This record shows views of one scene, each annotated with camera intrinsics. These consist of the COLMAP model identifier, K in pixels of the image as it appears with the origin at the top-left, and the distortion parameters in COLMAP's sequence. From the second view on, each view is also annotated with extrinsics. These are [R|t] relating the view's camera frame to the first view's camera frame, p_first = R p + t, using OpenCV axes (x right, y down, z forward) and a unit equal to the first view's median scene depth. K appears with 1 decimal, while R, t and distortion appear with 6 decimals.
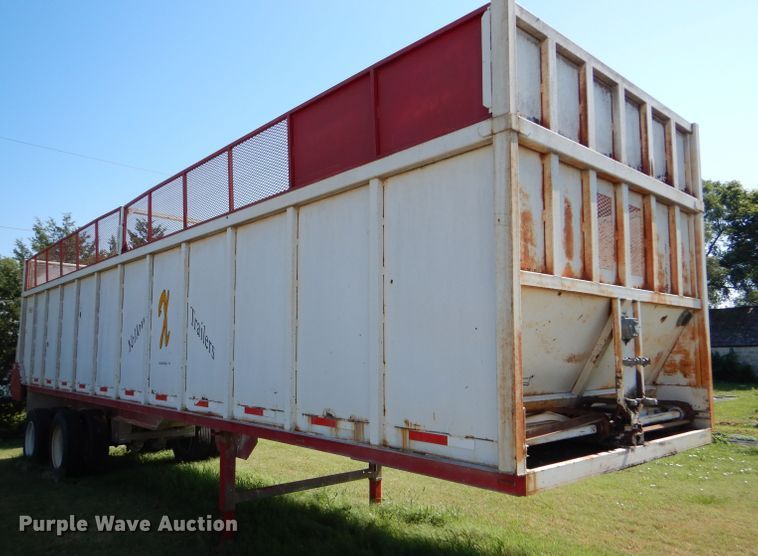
lens RADIAL K [[585.9, 0, 311.0], [0, 585.9, 290.0], [0, 0, 1]] dist [0.003818, -0.005306]
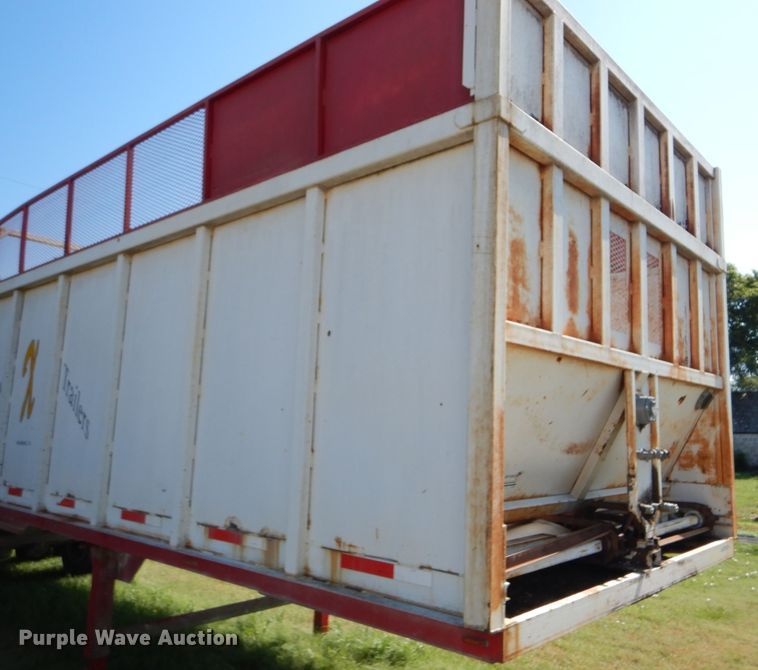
lens RADIAL K [[650.3, 0, 383.5], [0, 650.3, 338.0], [0, 0, 1]] dist [0.010366, -0.001031]
pose [[0.989489, 0.041354, 0.138568, 0.086734], [-0.036543, 0.998644, -0.037084, 0.015867], [-0.139914, 0.031631, 0.989658, 0.209330]]
